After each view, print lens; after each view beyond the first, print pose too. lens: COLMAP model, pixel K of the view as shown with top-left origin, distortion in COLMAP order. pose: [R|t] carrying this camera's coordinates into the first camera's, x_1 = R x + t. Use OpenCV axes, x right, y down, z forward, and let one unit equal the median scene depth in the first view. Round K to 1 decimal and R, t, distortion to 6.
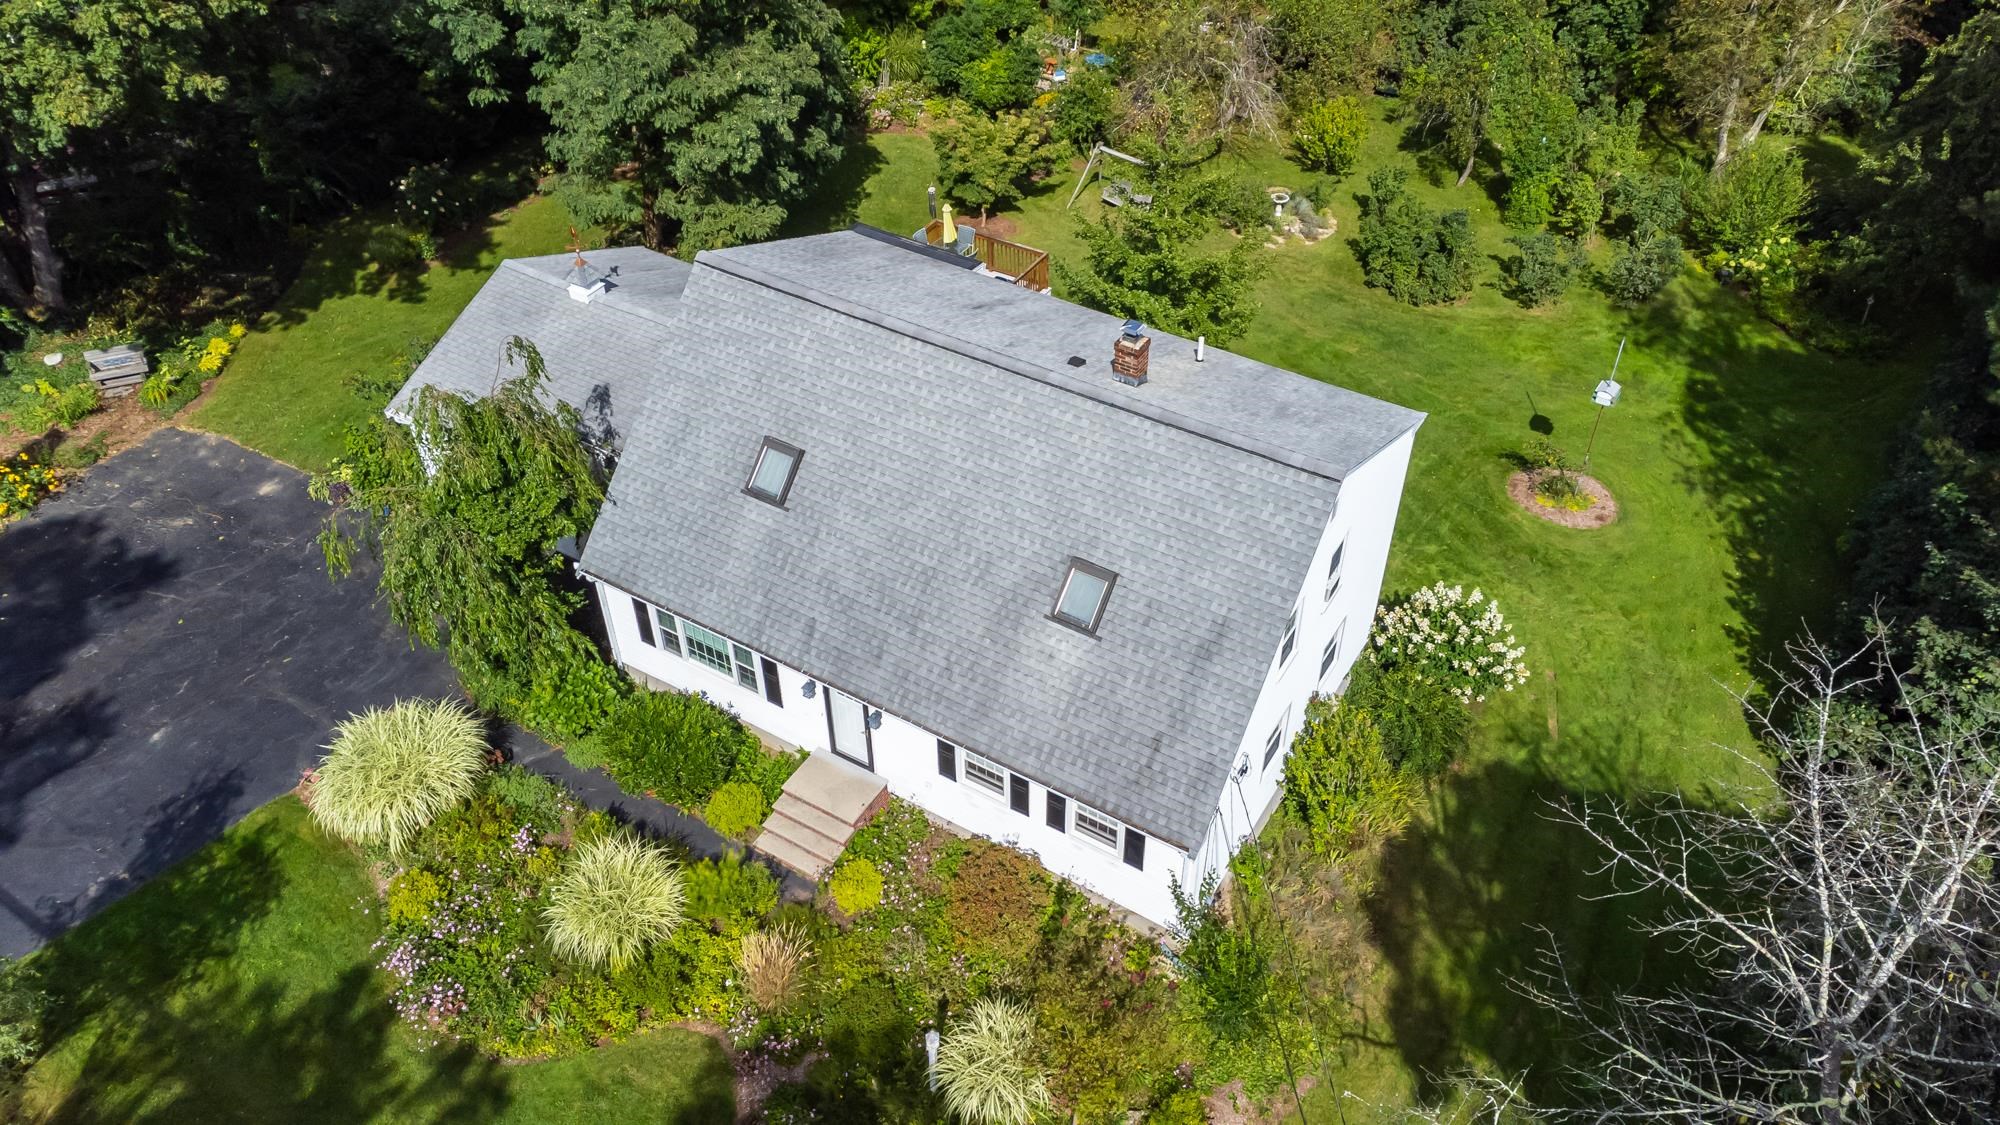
lens RADIAL K [[1453.1, 0, 1000.0], [0, 1453.1, 562.5], [0, 0, 1]] dist [0.065287, 0.001391]
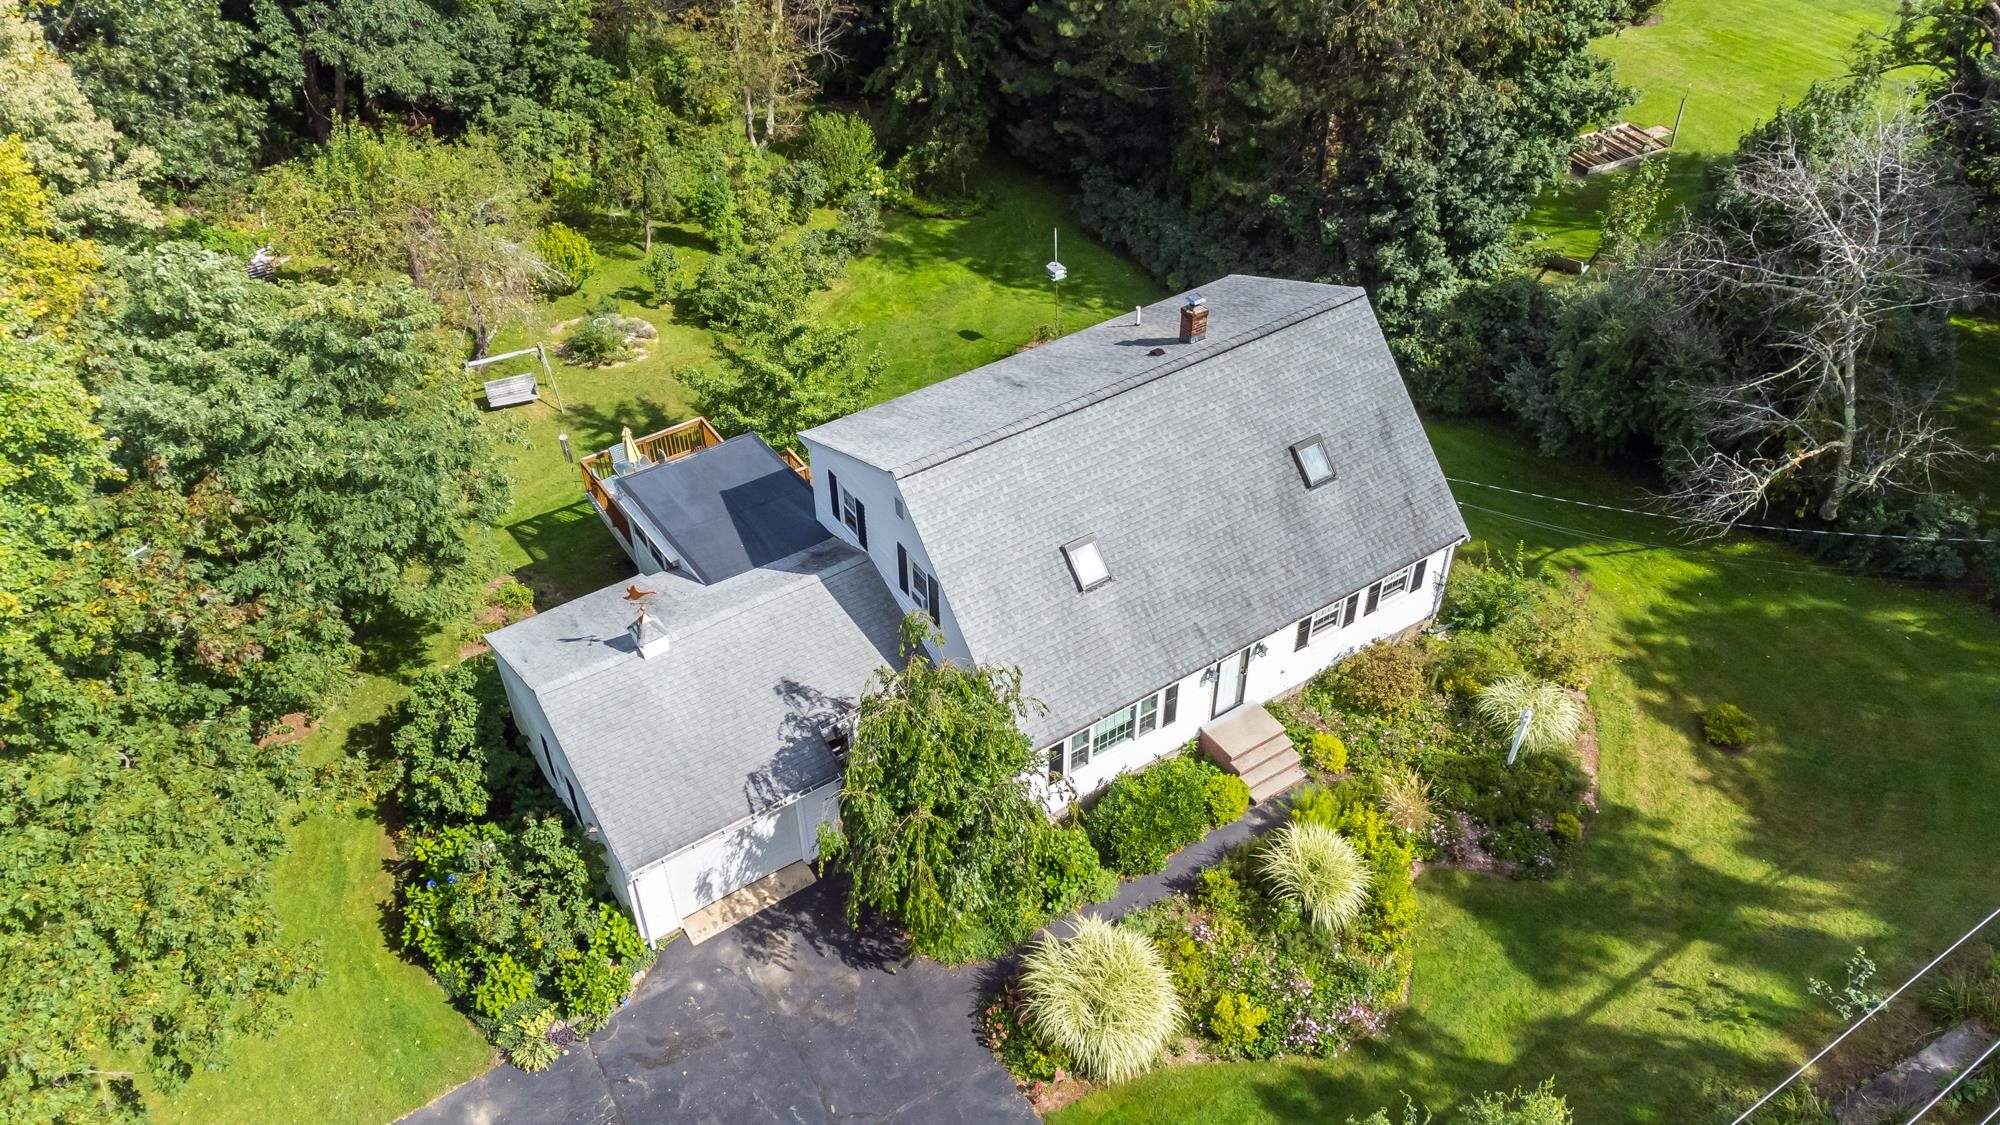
lens RADIAL K [[1453.1, 0, 1000.0], [0, 1453.1, 562.5], [0, 0, 1]] dist [0.065287, 0.001391]
pose [[0.428233, -0.585470, 0.688361, -1.001583], [0.609053, 0.749728, 0.258769, -0.413932], [-0.667585, 0.308435, 0.677641, 0.258287]]
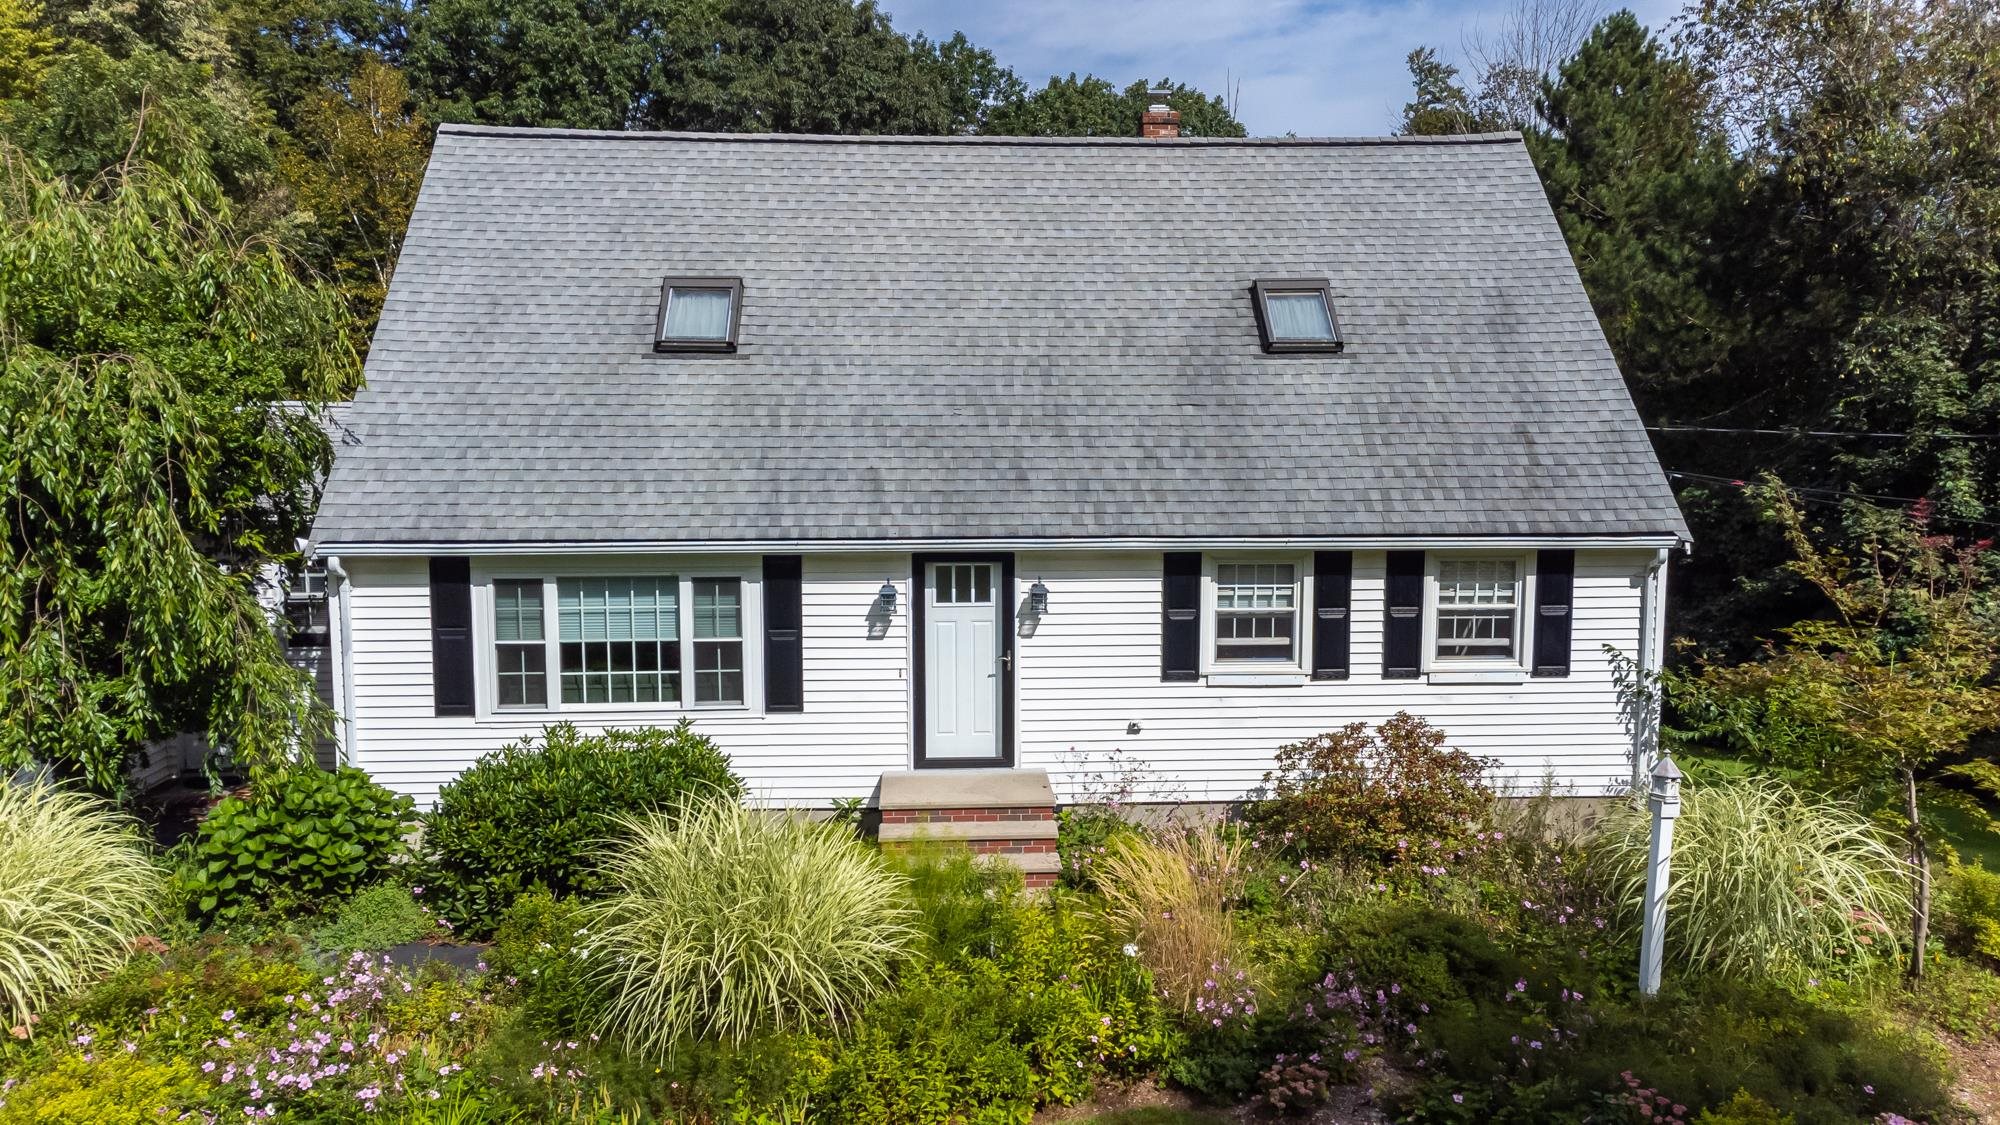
lens RADIAL K [[1453.1, 0, 1000.0], [0, 1453.1, 562.5], [0, 0, 1]] dist [0.065287, 0.001391]
pose [[0.826681, -0.060761, 0.559381, -0.394083], [0.372803, 0.803776, -0.463640, 0.337542], [-0.421446, 0.591821, 0.687118, 0.611963]]
